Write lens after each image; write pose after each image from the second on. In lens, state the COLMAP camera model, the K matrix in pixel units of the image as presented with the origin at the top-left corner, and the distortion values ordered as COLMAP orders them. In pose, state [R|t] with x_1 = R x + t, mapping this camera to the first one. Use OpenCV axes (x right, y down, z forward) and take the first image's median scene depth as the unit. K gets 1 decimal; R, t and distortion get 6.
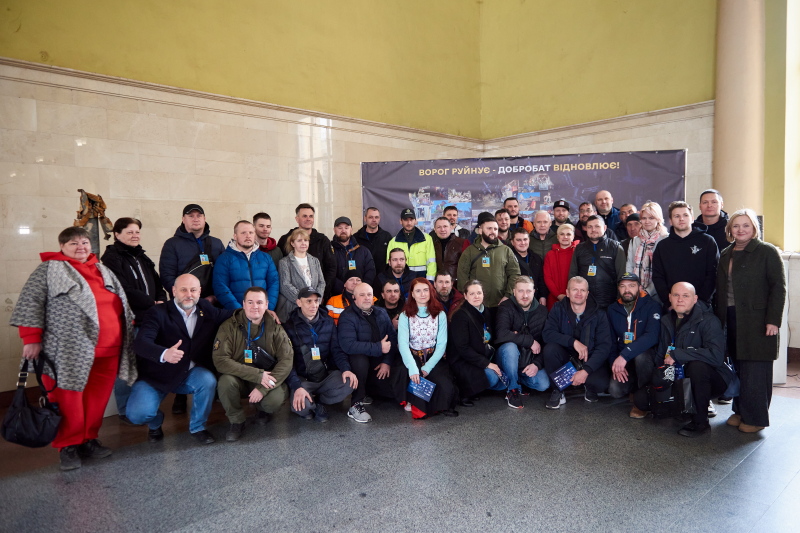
lens RADIAL K [[615.7, 0, 405.2], [0, 615.7, 285.2], [0, 0, 1]] dist [-0.016472, 0.014692]
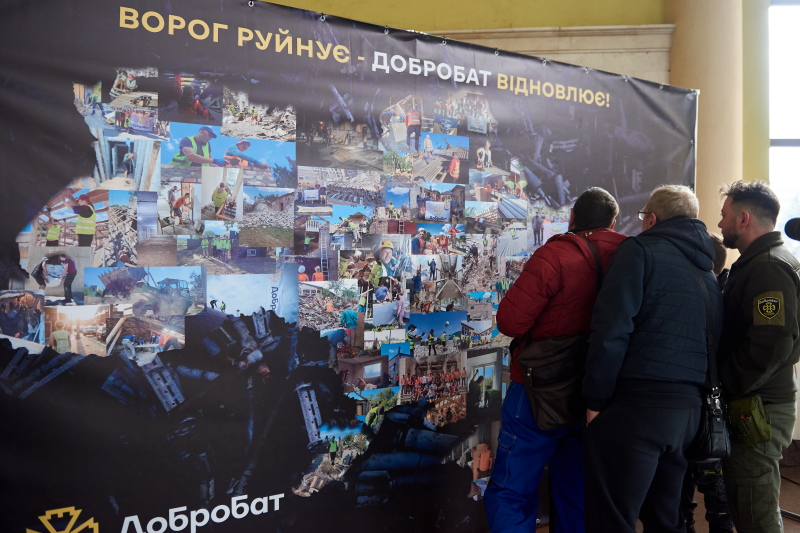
lens RADIAL K [[617.6, 0, 430.7], [0, 617.6, 258.7], [0, 0, 1]] dist [-0.052400, -0.001419]
pose [[0.757792, 0.010379, 0.652414, -0.052540], [0.031134, 0.998159, -0.052042, -0.060475], [-0.651753, 0.059749, 0.756074, 0.782801]]
